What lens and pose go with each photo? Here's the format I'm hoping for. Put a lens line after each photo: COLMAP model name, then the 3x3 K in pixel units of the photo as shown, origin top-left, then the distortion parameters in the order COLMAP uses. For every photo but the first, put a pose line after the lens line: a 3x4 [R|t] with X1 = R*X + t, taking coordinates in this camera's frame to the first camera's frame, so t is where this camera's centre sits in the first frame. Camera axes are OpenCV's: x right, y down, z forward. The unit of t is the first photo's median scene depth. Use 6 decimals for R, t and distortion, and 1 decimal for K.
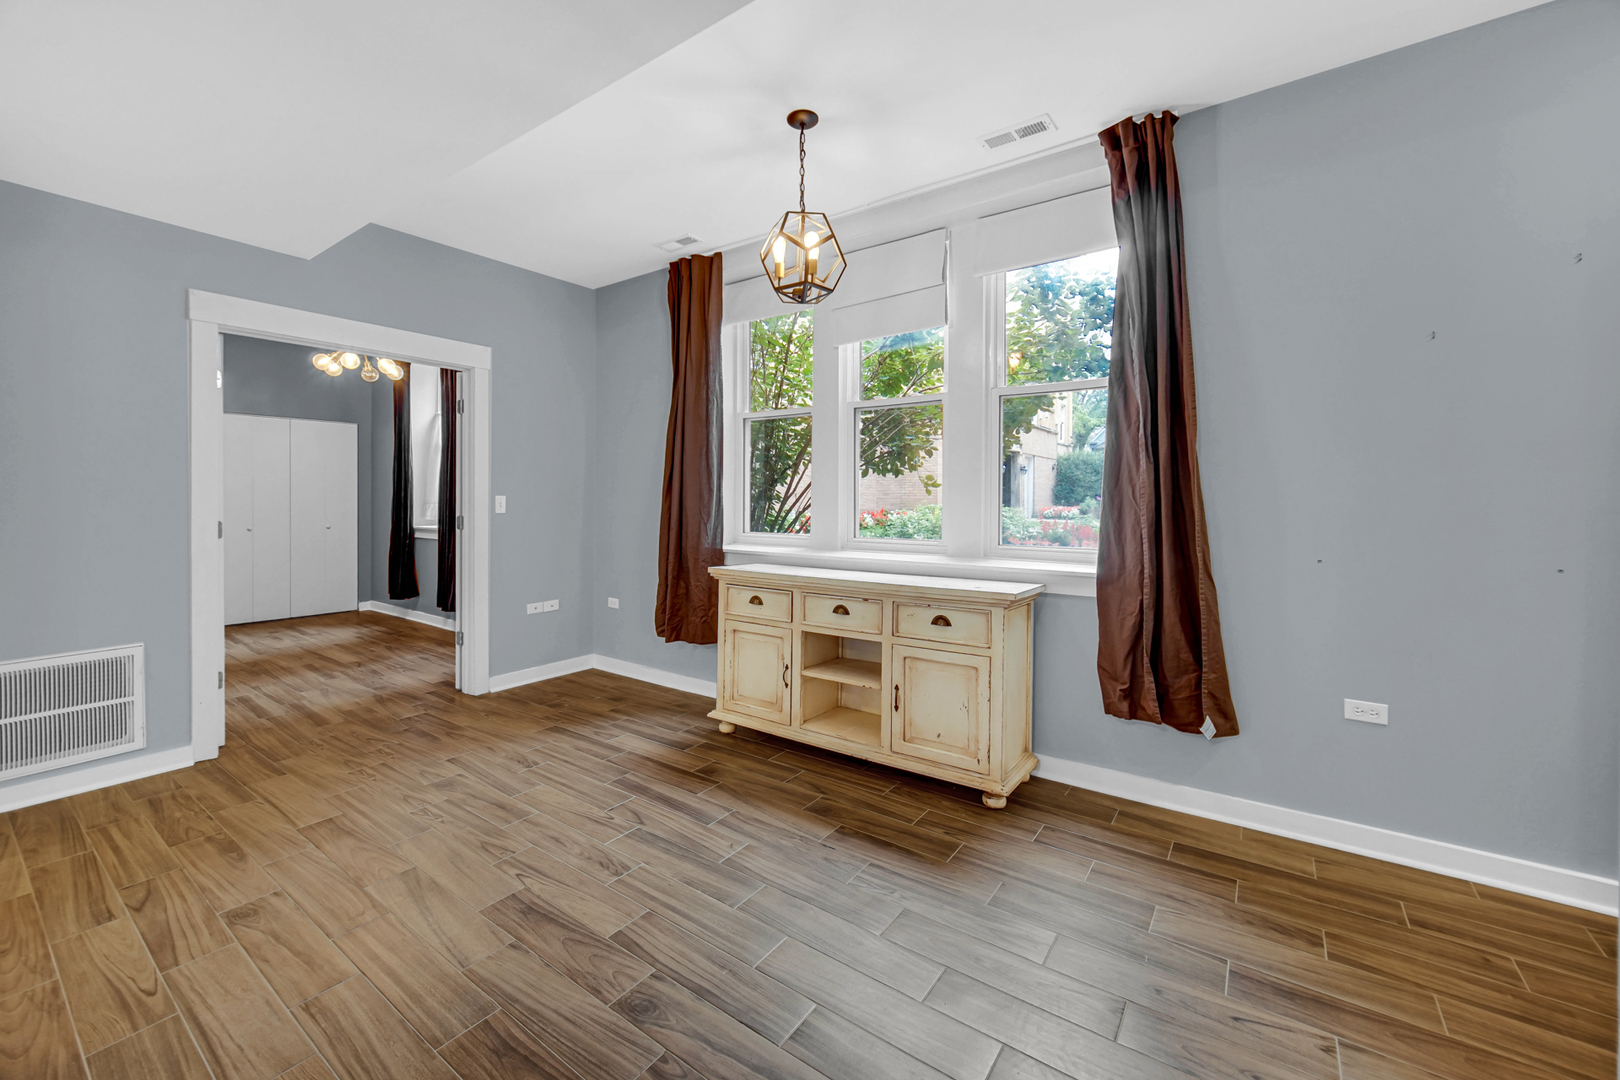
lens RADIAL K [[650.5, 0, 787.4], [0, 650.5, 505.0], [0, 0, 1]] dist [-0.003459, 0.000055]
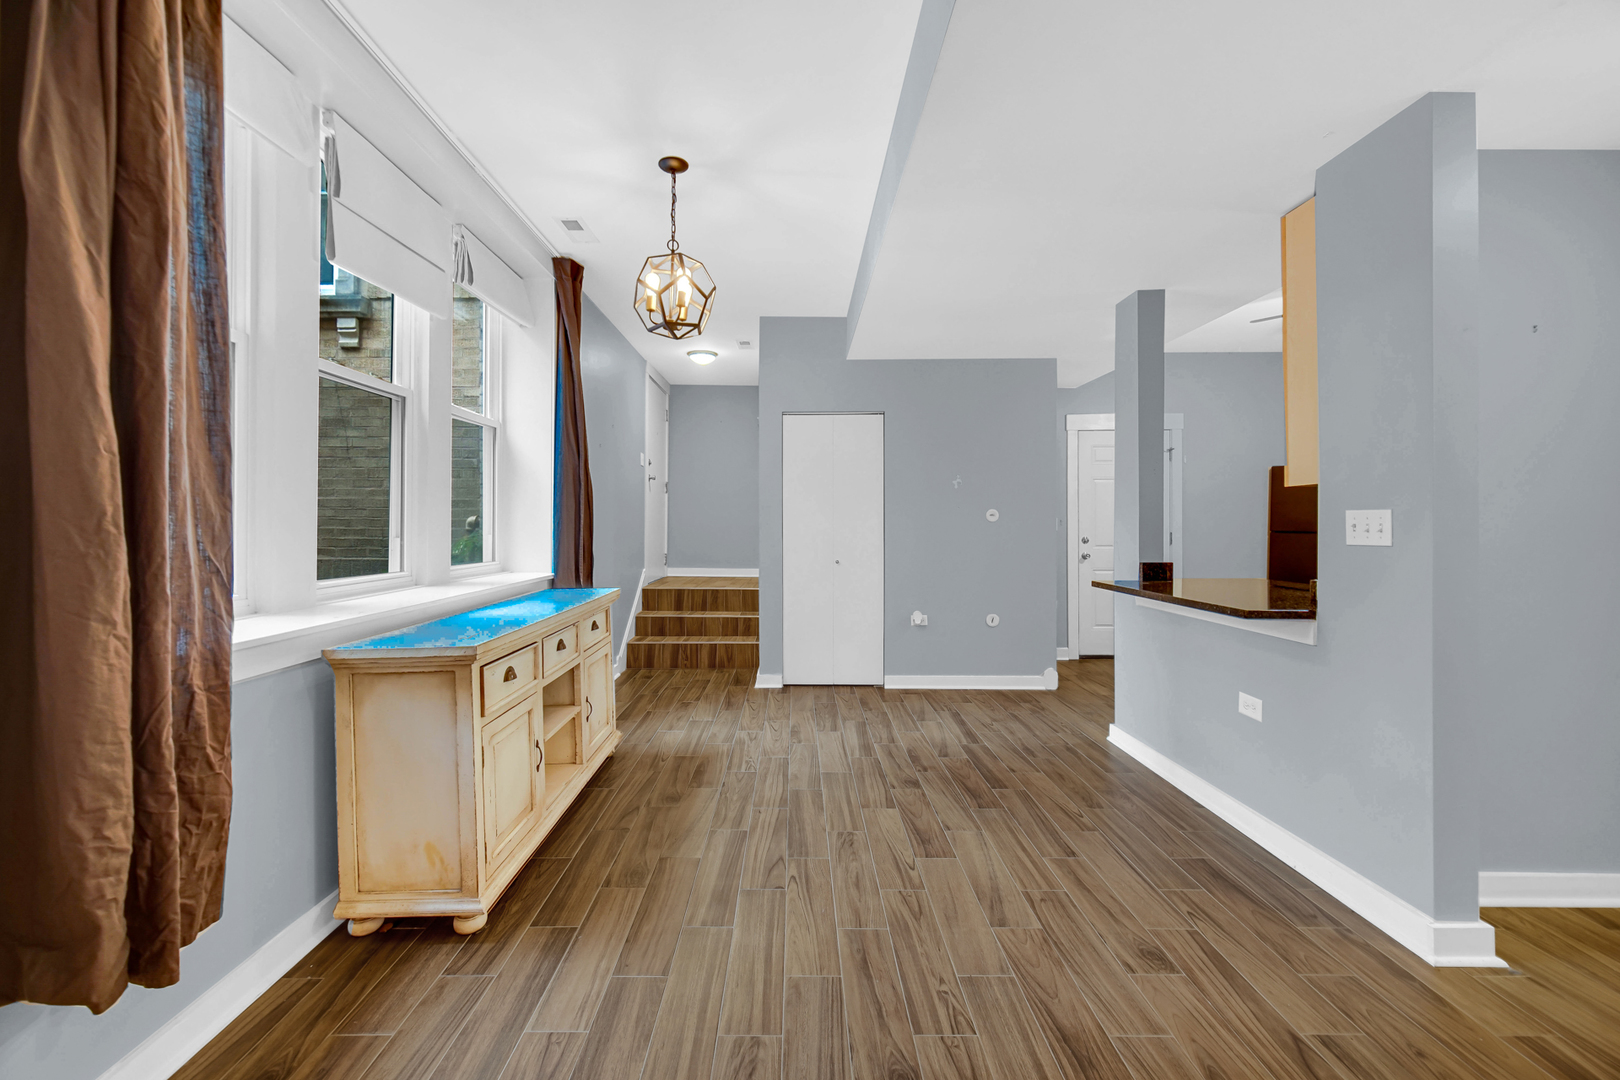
lens RADIAL K [[637.6, 0, 801.0], [0, 637.6, 537.1], [0, 0, 1]] dist [-0.000717, -0.000019]
pose [[-0.599969, -0.023990, 0.799663, -0.799715], [0.001659, 0.999511, 0.031231, -0.011929], [-0.800021, 0.020064, -0.599636, 1.245528]]
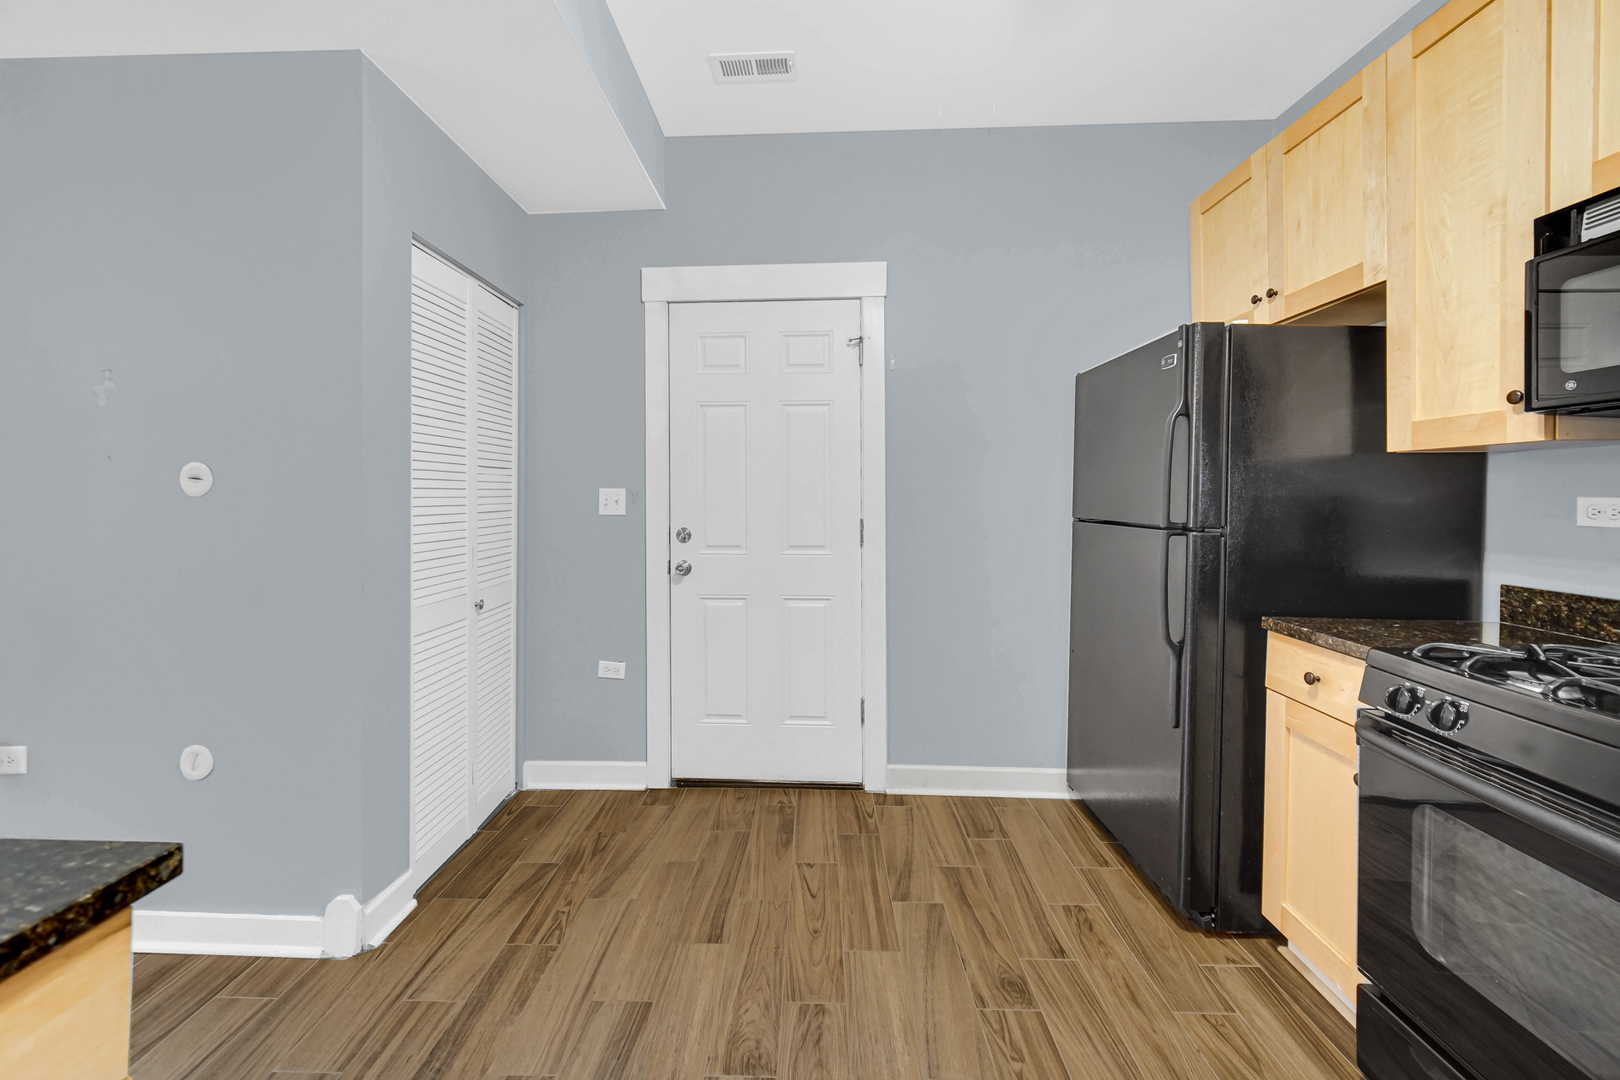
lens RADIAL K [[657.8, 0, 797.4], [0, 657.8, 491.9], [0, 0, 1]] dist [-0.001364, -0.000091]
pose [[-0.561570, 0.001992, 0.827427, -0.639644], [0.004308, 0.999991, 0.000516, -0.001629], [-0.827418, 0.003854, -0.561573, -0.181070]]
